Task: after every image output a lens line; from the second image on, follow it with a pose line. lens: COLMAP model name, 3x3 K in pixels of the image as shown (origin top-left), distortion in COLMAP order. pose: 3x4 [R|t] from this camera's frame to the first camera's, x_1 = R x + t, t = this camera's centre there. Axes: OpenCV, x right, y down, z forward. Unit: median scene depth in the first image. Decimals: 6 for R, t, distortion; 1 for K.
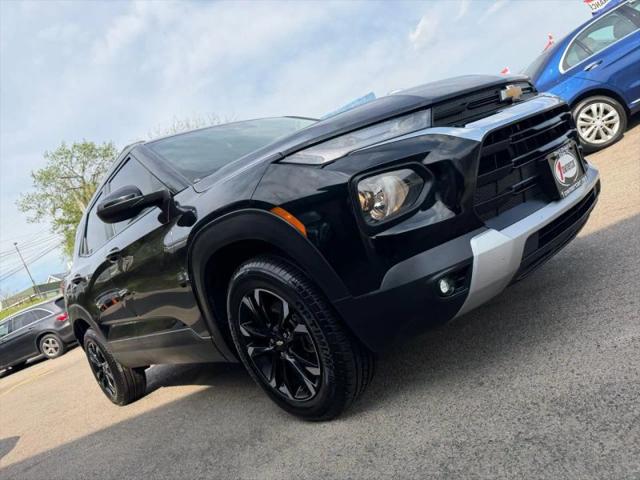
lens RADIAL K [[446.1, 0, 319.0], [0, 446.1, 243.4], [0, 0, 1]] dist [0.002525, -0.050360]
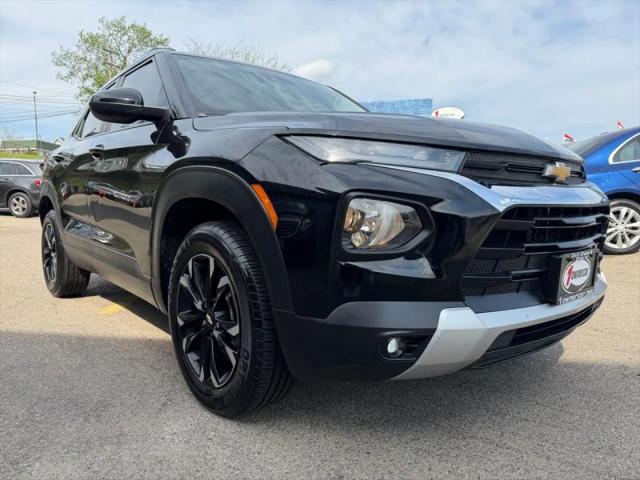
lens RADIAL K [[446.1, 0, 319.0], [0, 446.1, 243.4], [0, 0, 1]] dist [0.002525, -0.050360]
pose [[0.913074, 0.407441, 0.016956, 0.042927], [-0.407715, 0.911287, 0.057663, -0.069955], [0.008043, -0.059564, 0.998192, 0.110091]]
